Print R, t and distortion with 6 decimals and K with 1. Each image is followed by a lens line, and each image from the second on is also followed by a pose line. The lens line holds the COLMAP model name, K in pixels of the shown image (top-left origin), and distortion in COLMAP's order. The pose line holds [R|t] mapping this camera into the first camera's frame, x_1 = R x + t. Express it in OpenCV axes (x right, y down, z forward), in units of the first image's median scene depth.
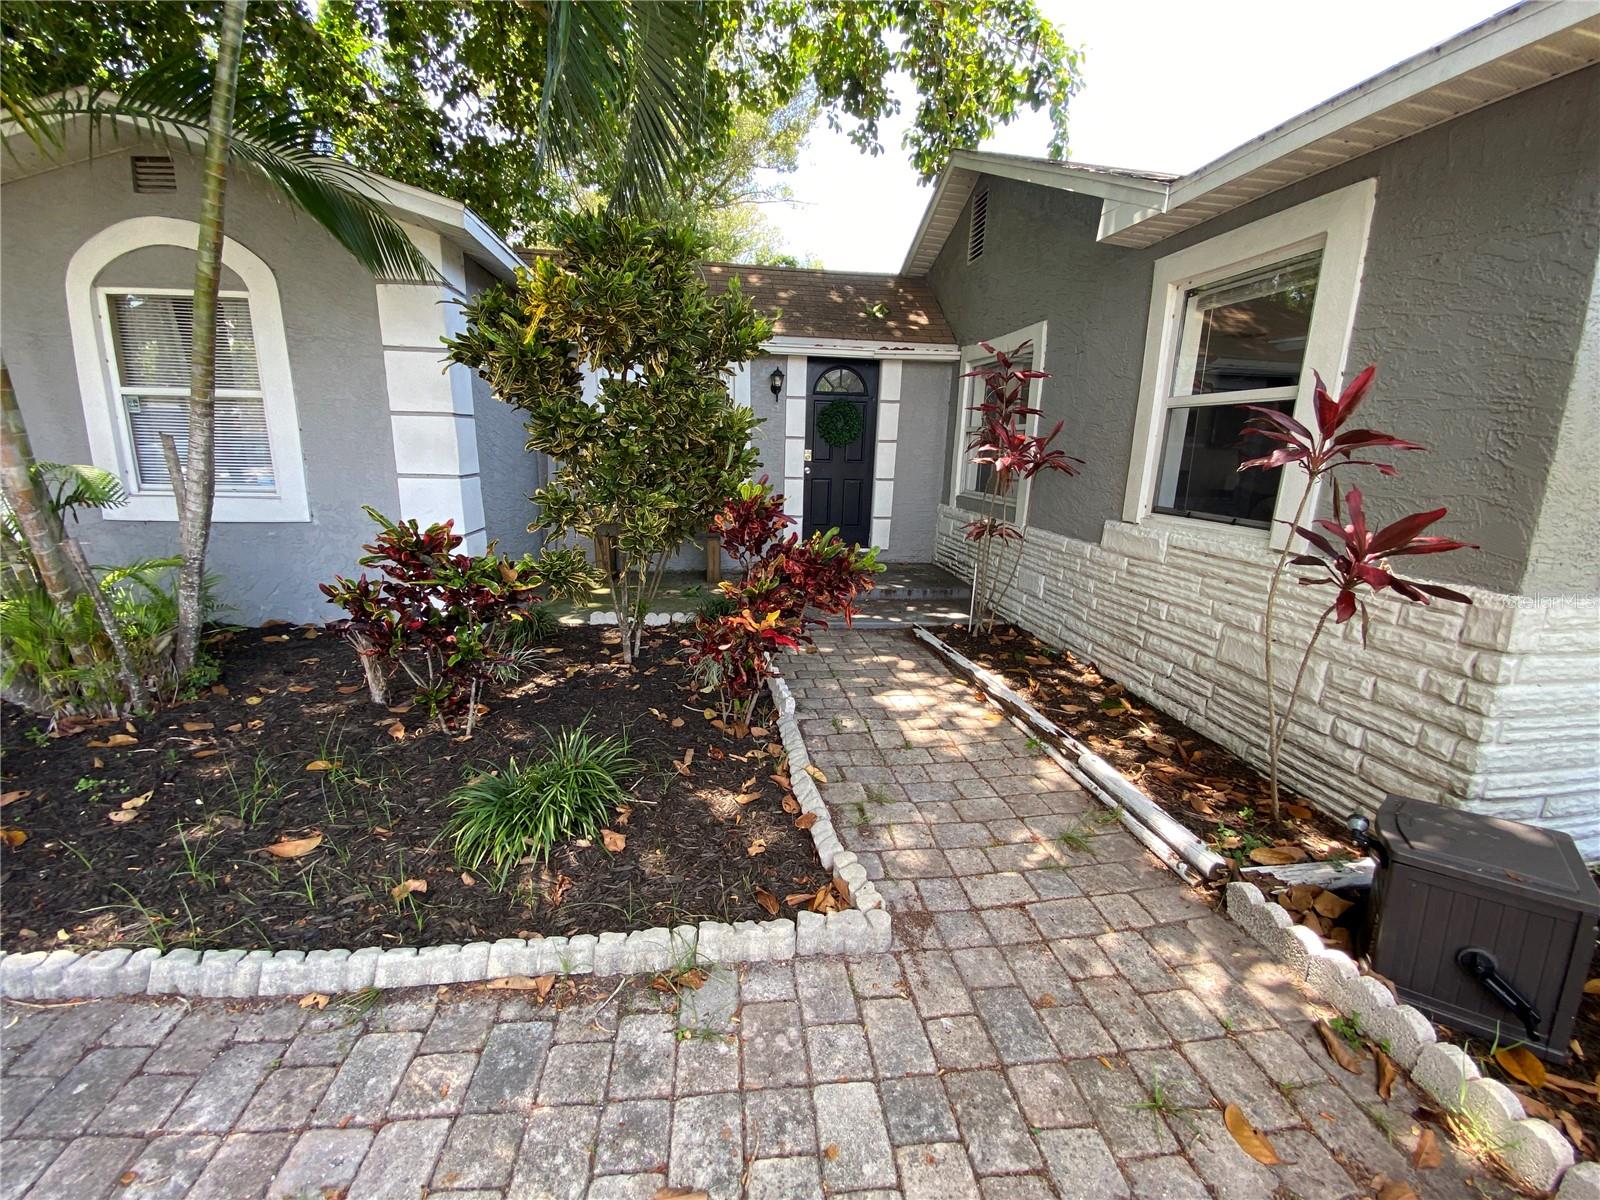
lens RADIAL K [[651.4, 0, 802.9], [0, 651.4, 616.1], [0, 0, 1]] dist [-0.018289, -0.000538]
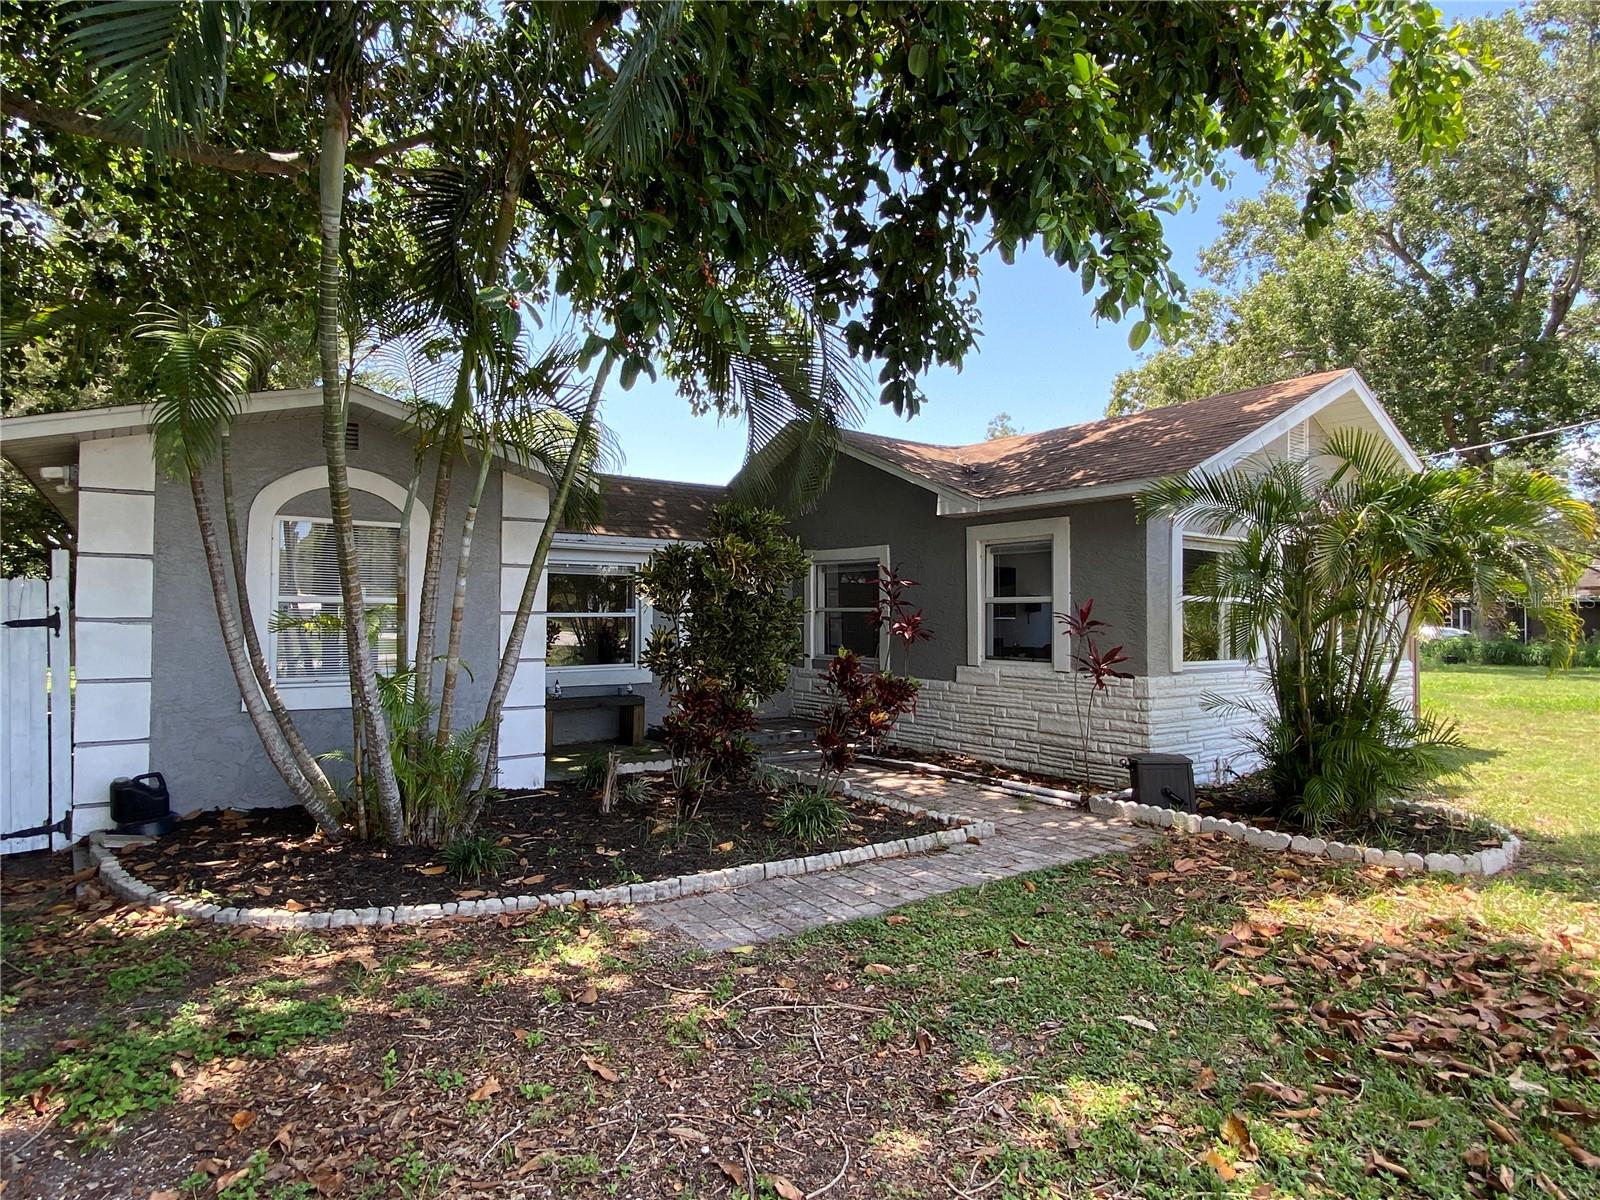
lens RADIAL K [[881.0, 0, 800.0], [0, 881.0, 600.0], [0, 0, 1]] dist [0.000233, 0.000023]
pose [[0.881245, -0.016299, 0.472378, -1.132331], [0.139450, 0.963884, -0.226893, 0.173878], [-0.451620, 0.265822, 0.851692, -0.942732]]
